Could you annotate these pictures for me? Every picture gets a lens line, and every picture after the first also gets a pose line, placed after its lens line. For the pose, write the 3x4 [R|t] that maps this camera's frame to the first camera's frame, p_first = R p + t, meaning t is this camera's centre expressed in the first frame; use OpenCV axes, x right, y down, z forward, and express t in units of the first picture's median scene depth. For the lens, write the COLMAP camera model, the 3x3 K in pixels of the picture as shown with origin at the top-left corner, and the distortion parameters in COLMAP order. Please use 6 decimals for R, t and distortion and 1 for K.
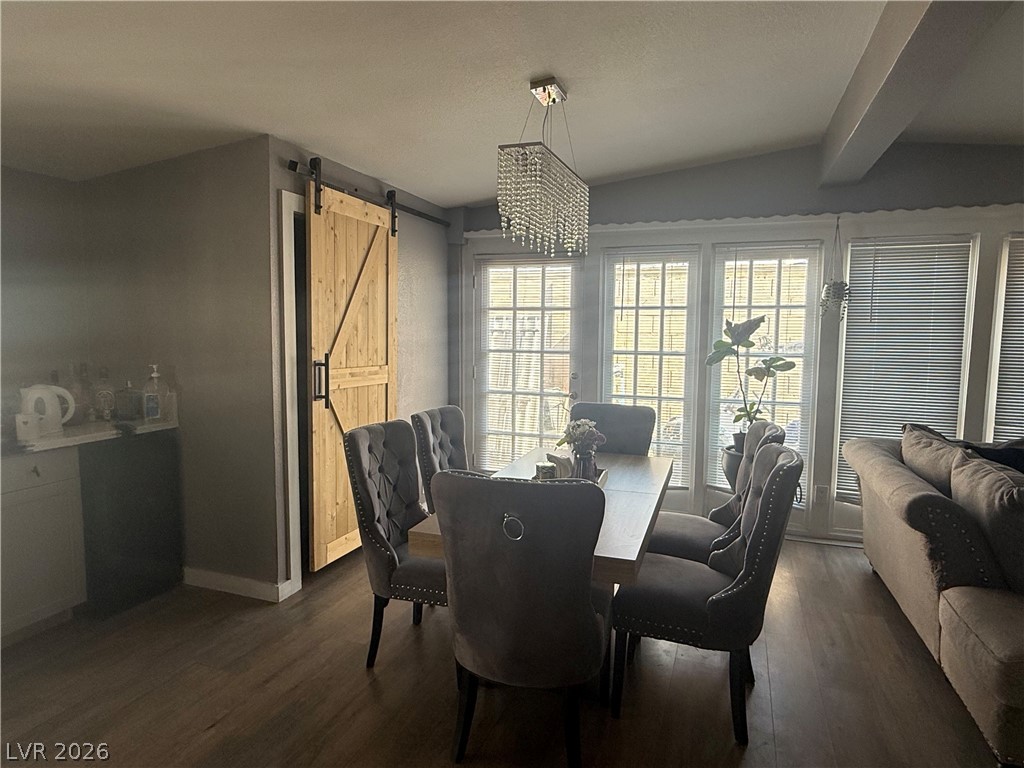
lens RADIAL K [[618.5, 0, 506.3], [0, 618.5, 382.3], [0, 0, 1]] dist [0.000504, -0.000722]
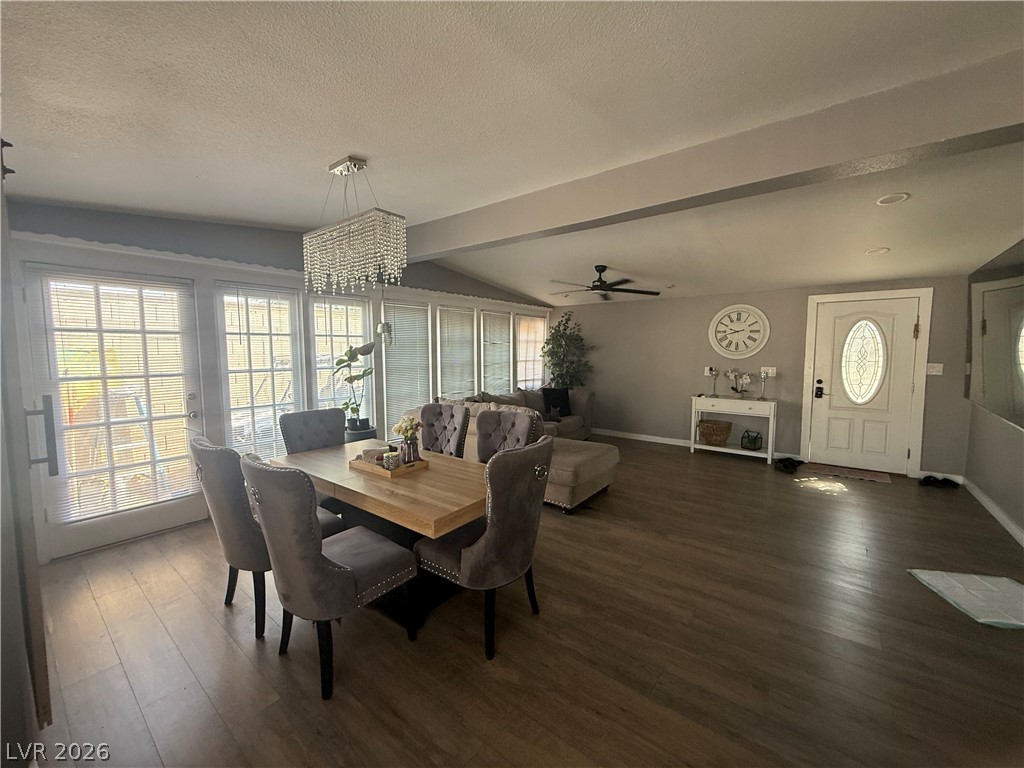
lens RADIAL K [[408.9, 0, 509.2], [0, 408.9, 381.9], [0, 0, 1]] dist [-0.000319, 0.000697]
pose [[0.312889, -0.084994, 0.945979, -0.427085], [0.086579, 0.994394, 0.060707, -0.034038], [-0.945836, 0.062907, 0.318493, 0.291230]]
